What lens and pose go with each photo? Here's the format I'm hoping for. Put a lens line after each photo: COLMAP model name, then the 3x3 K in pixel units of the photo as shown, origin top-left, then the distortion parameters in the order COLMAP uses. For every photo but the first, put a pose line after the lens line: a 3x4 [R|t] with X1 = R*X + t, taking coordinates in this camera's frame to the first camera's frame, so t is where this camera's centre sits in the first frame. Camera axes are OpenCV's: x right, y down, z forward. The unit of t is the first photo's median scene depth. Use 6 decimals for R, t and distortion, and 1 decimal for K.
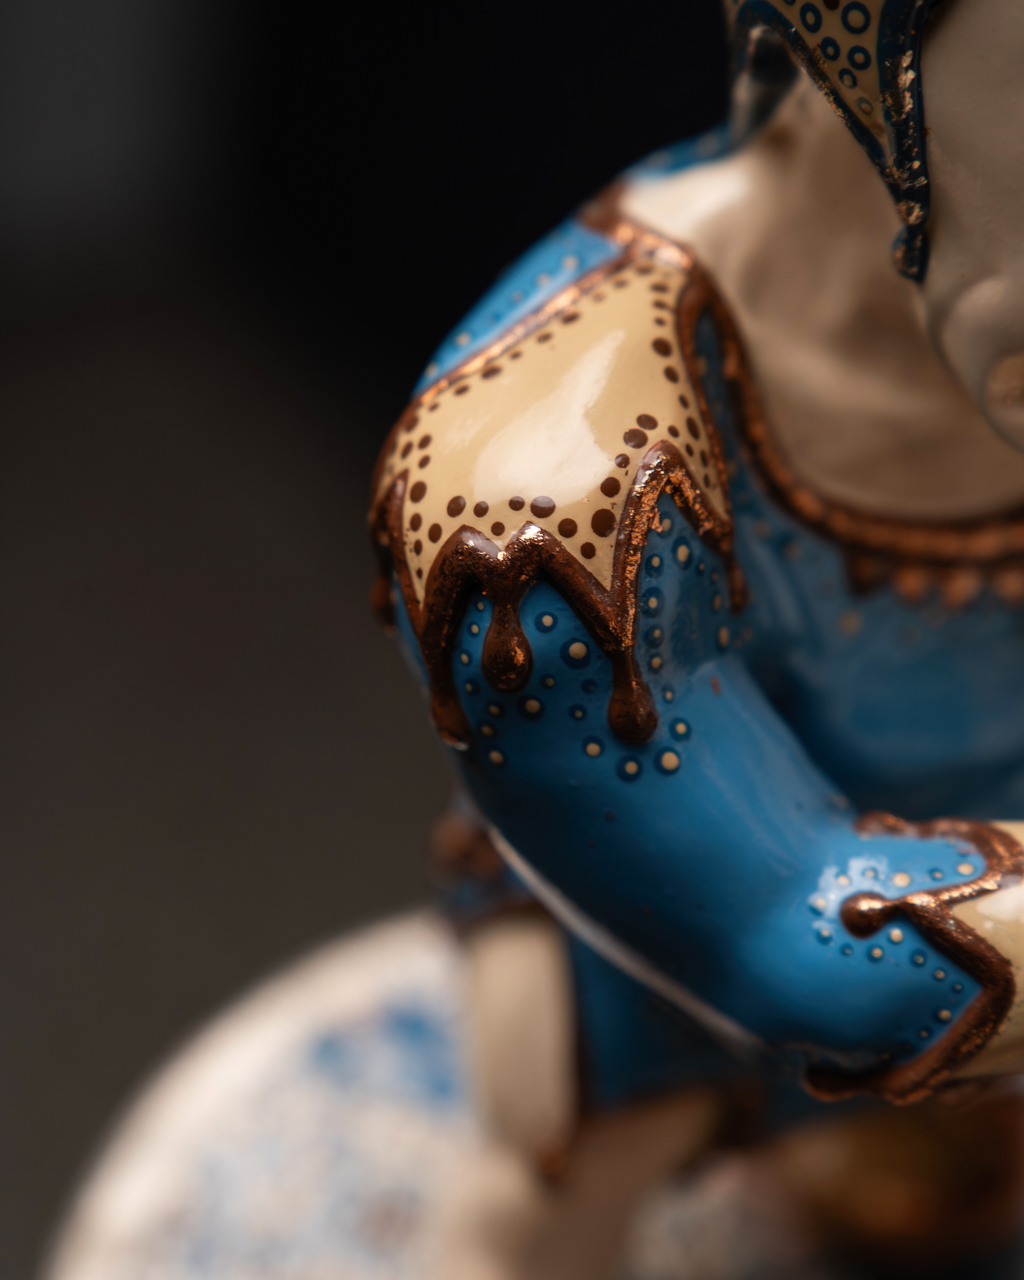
lens RADIAL K [[3359.2, 0, 571.5], [0, 3359.2, 658.6], [0, 0, 1]] dist [-0.008121, -0.280960]
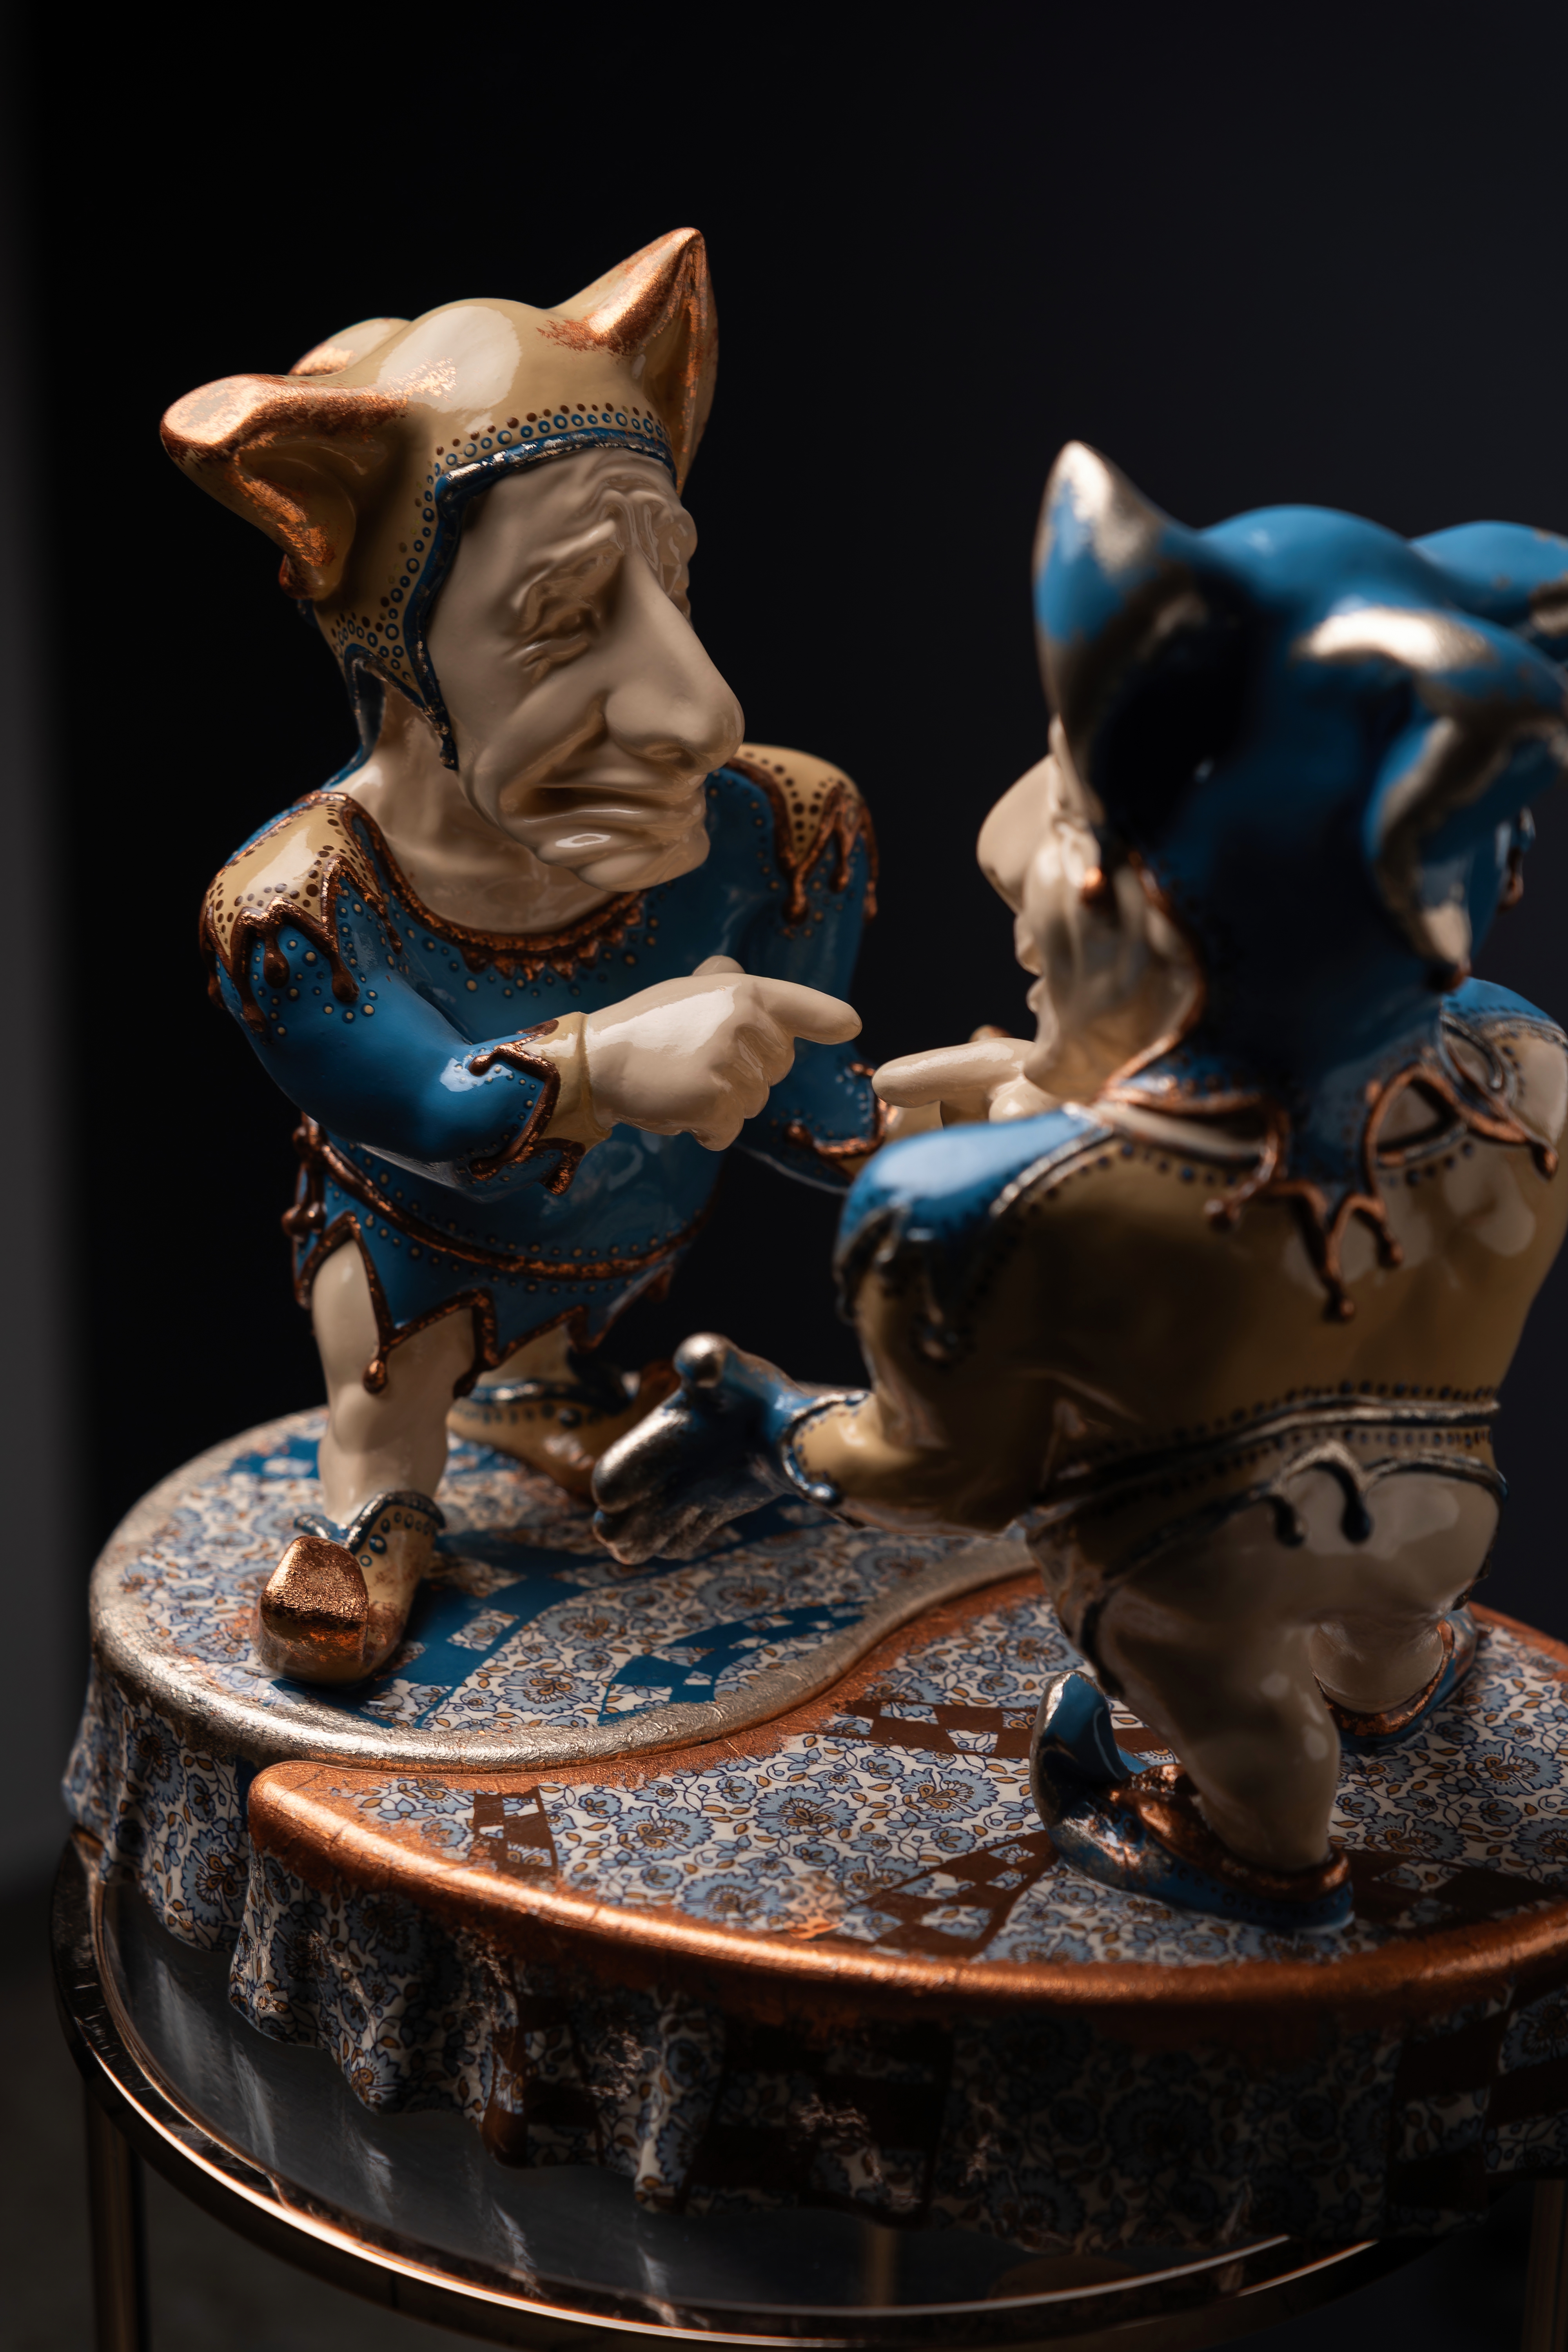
lens RADIAL K [[5001.3, 0, 784.0], [0, 5001.3, 1176.0], [0, 0, 1]] dist [0.060387, 0.081561]
pose [[0.982775, -0.175512, 0.057868, 0.081315], [0.184768, 0.926869, -0.326764, 1.113830], [0.003715, 0.331827, 0.943333, -1.702622]]
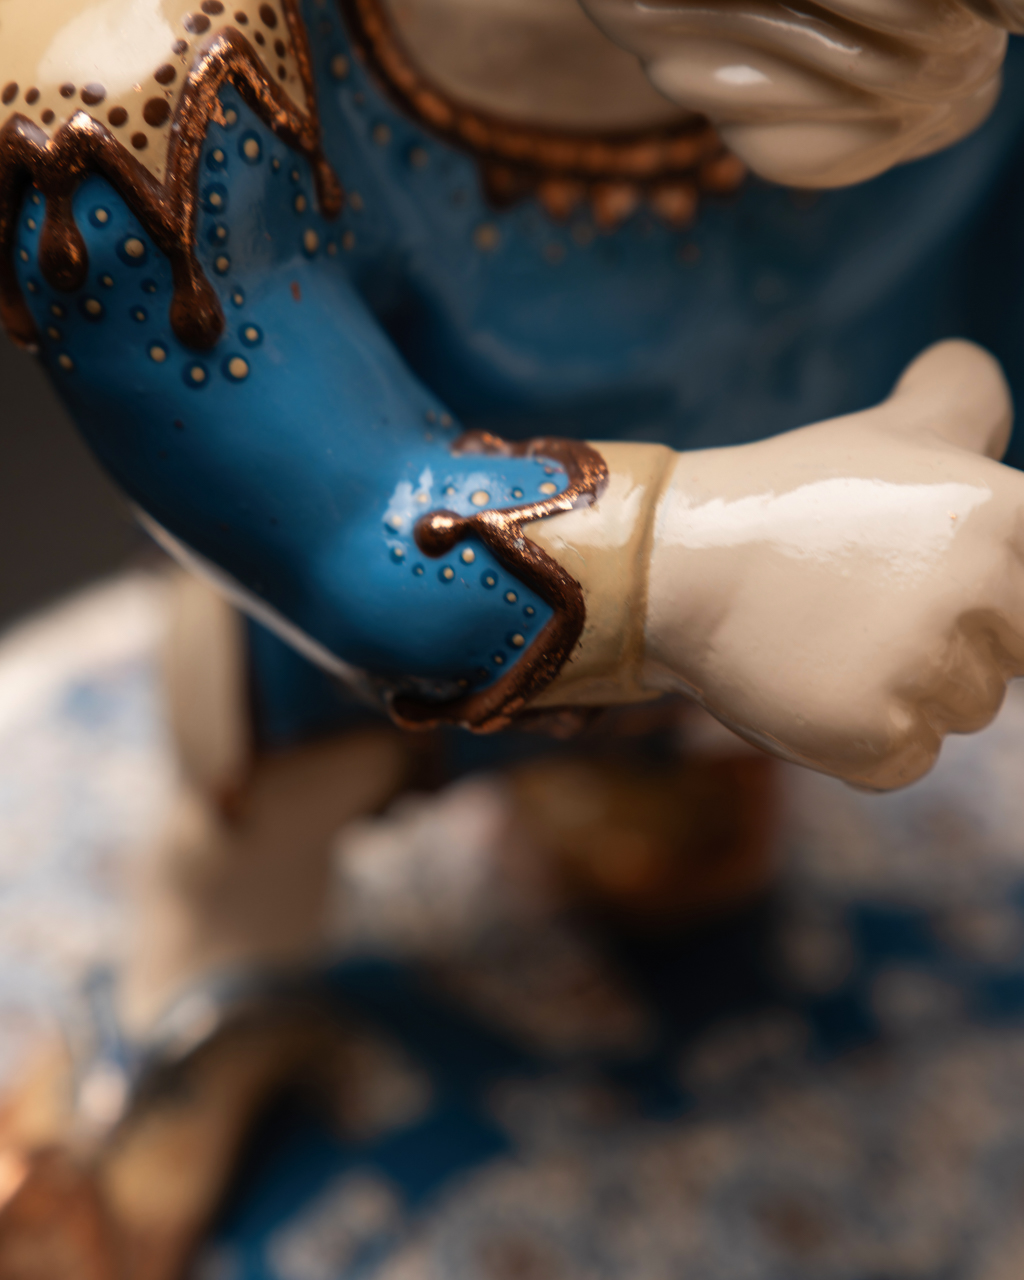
lens RADIAL K [[3359.2, 0, 571.5], [0, 3359.2, 658.6], [0, 0, 1]] dist [-0.008121, -0.280960]
pose [[0.997757, 0.025816, -0.061760, 0.185841], [-0.020687, 0.996393, 0.082296, 0.032457], [0.063662, -0.080834, 0.994692, 0.049314]]
